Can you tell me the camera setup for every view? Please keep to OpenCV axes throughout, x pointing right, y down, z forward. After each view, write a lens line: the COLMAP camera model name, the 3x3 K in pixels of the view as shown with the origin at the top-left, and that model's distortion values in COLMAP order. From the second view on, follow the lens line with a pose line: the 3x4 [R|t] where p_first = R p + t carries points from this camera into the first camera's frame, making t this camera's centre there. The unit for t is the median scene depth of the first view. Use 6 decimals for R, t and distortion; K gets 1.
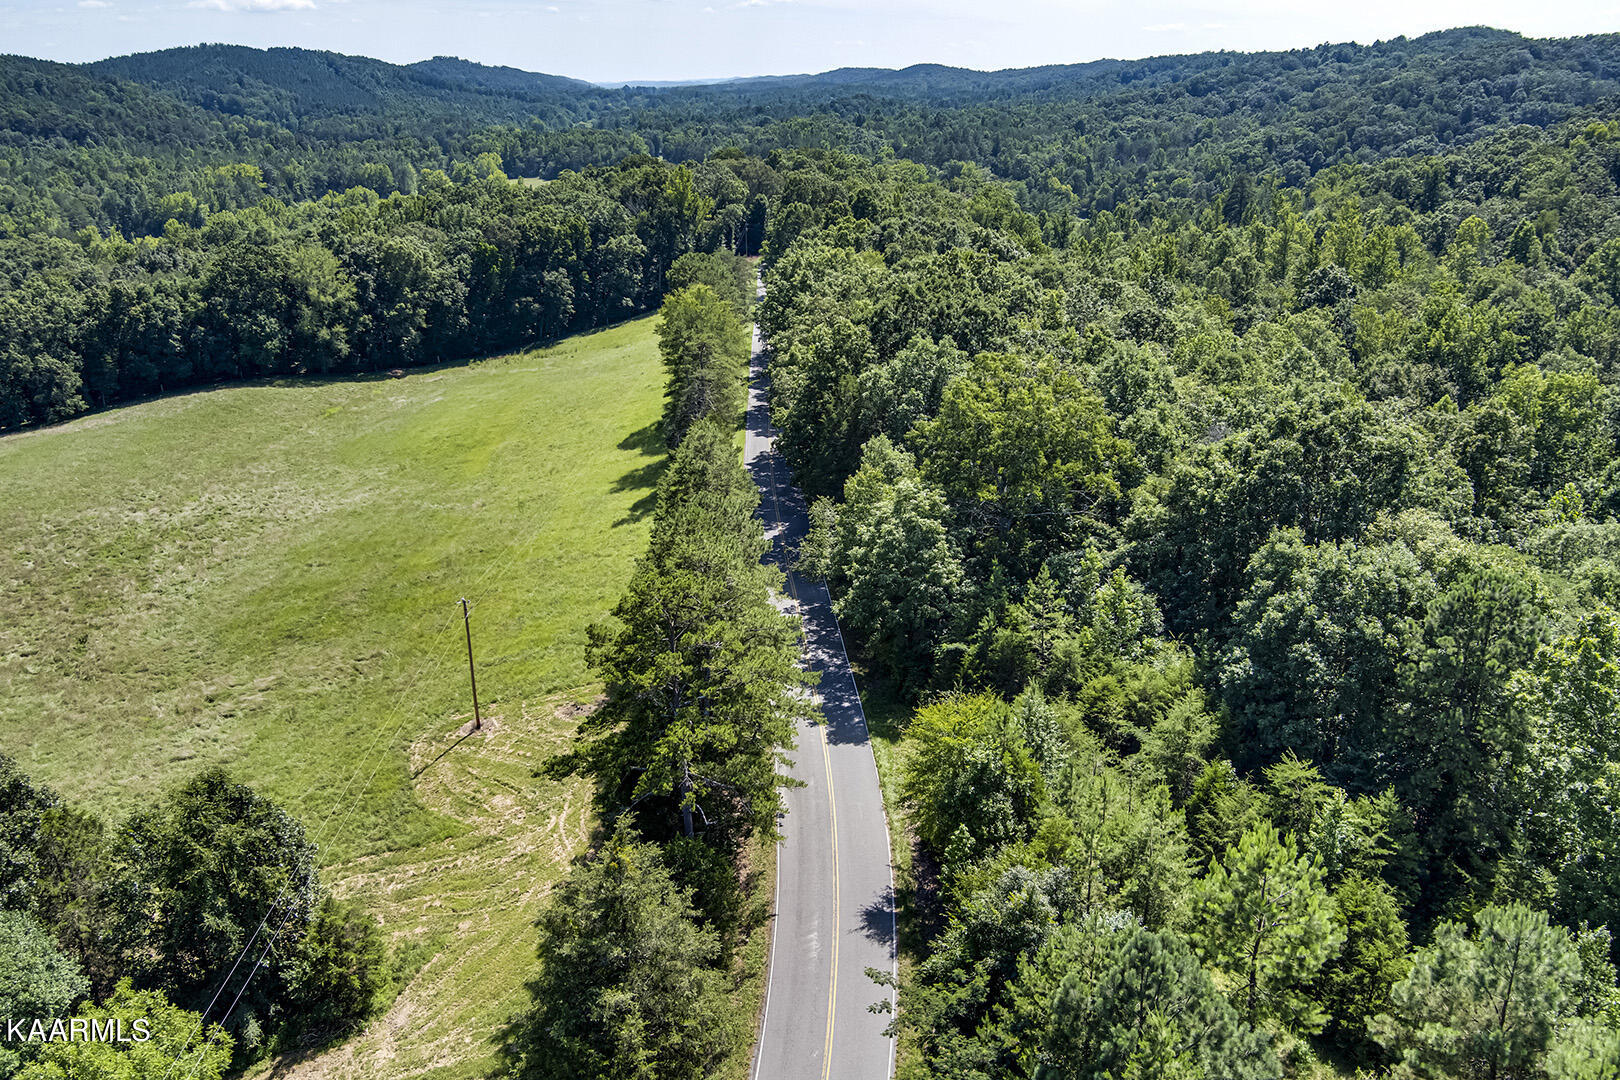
lens RADIAL K [[1383.1, 0, 810.0], [0, 1383.1, 540.0], [0, 0, 1]] dist [-0.088755, 0.048349]
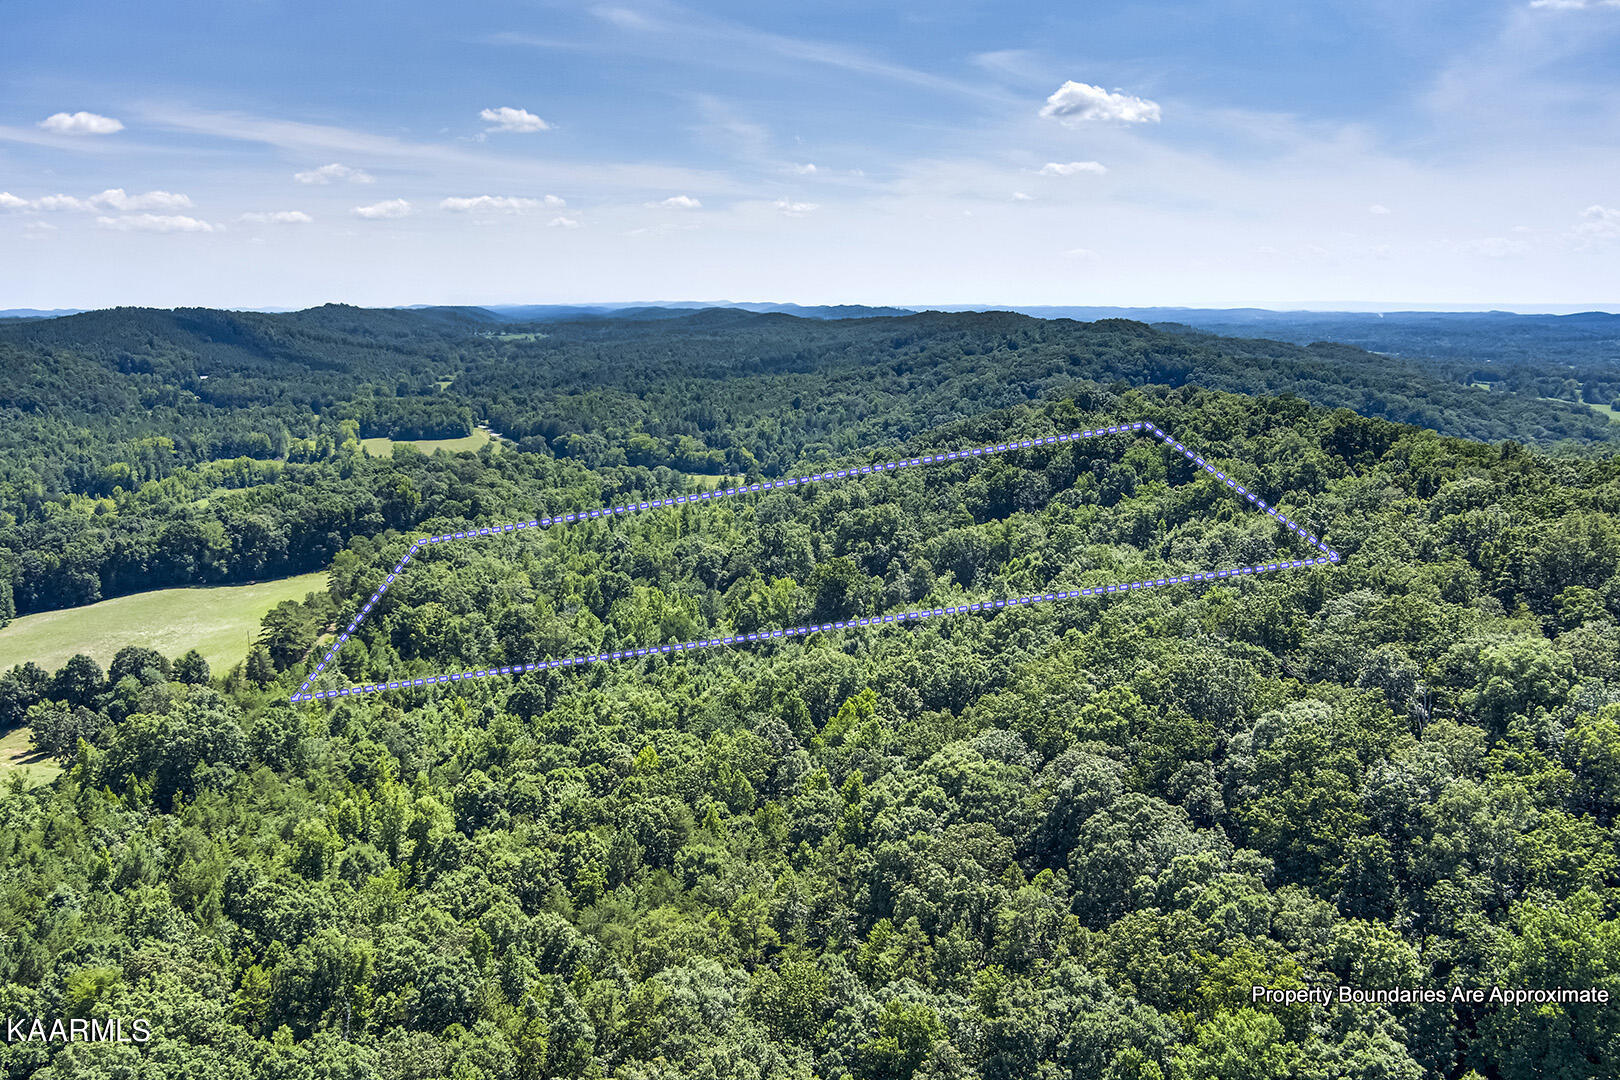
lens RADIAL K [[1383.1, 0, 810.0], [0, 1383.1, 540.0], [0, 0, 1]] dist [-0.088755, 0.048349]
pose [[0.997181, -0.003048, 0.074975, 0.172263], [0.014782, 0.987575, -0.156449, 0.066724], [-0.073566, 0.157117, 0.984836, -0.490695]]
